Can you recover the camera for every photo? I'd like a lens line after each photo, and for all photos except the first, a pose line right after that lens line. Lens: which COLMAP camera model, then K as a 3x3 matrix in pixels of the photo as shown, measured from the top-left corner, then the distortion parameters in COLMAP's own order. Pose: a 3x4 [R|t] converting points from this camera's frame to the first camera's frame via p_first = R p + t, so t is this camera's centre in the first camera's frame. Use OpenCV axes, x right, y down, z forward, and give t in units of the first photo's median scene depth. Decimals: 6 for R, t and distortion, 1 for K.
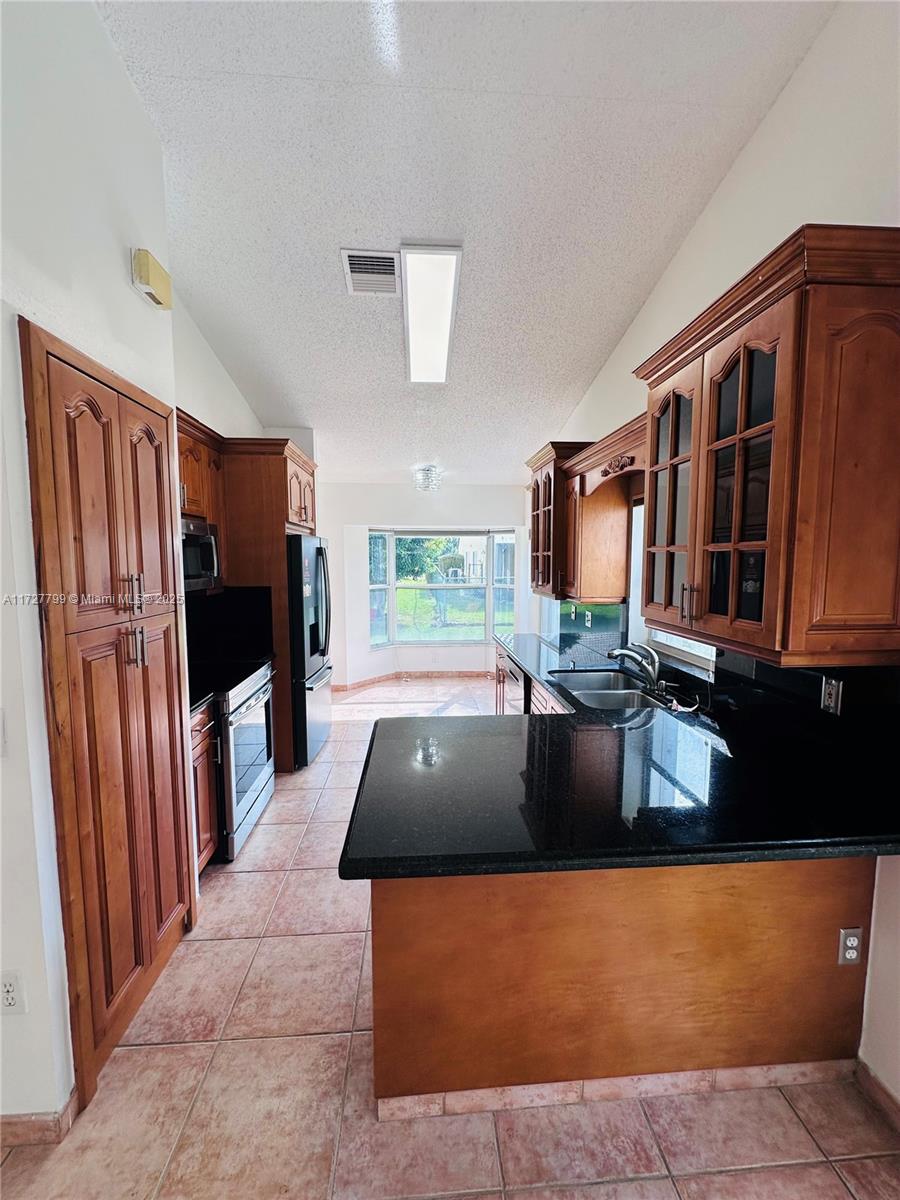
lens RADIAL K [[479.0, 0, 448.8], [0, 479.0, 602.0], [0, 0, 1]] dist [-0.003898, 0.000699]
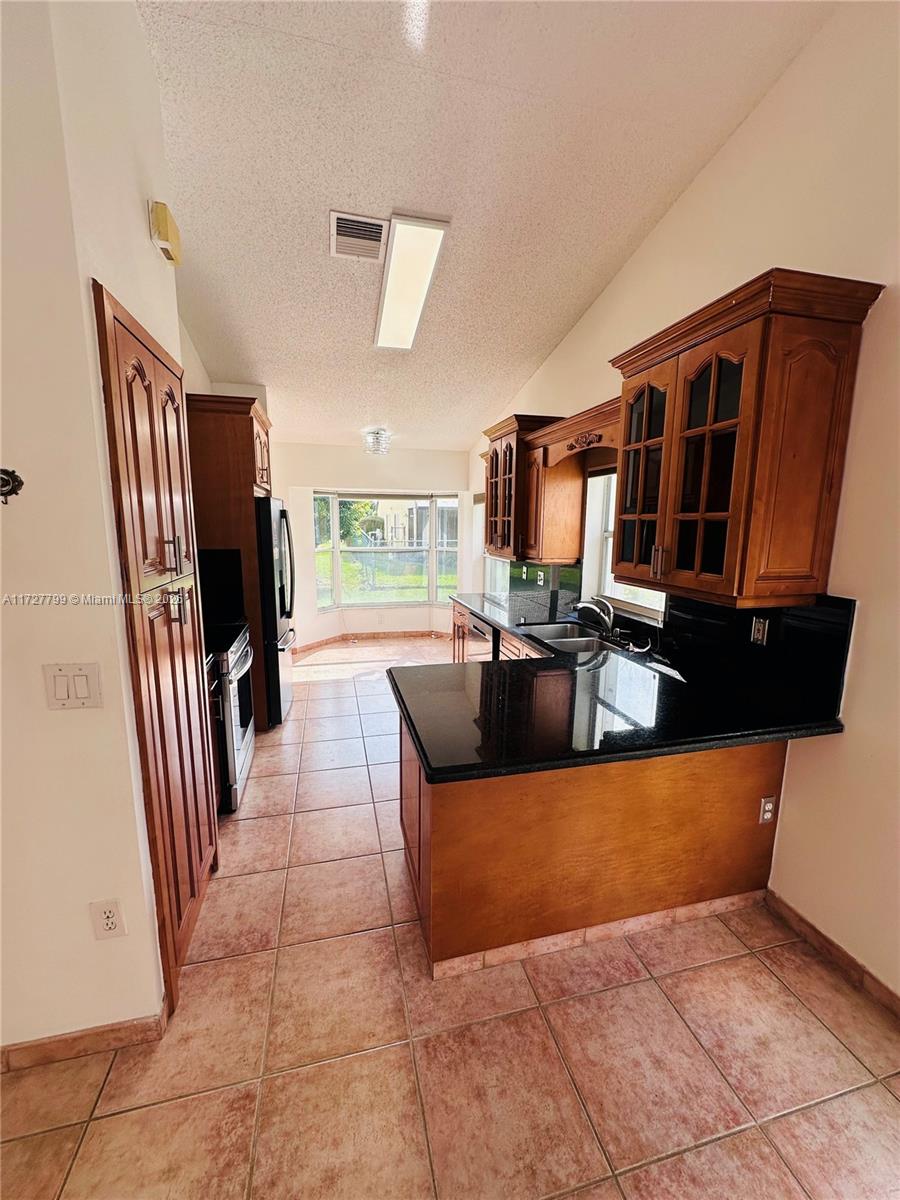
lens RADIAL K [[479.0, 0, 448.1], [0, 479.0, 602.2], [0, 0, 1]] dist [-0.003898, 0.000699]
pose [[0.984612, -0.020374, 0.173564, -0.252626], [0.007094, 0.997022, 0.076790, 0.008288], [-0.174611, -0.074377, 0.981824, -0.129176]]
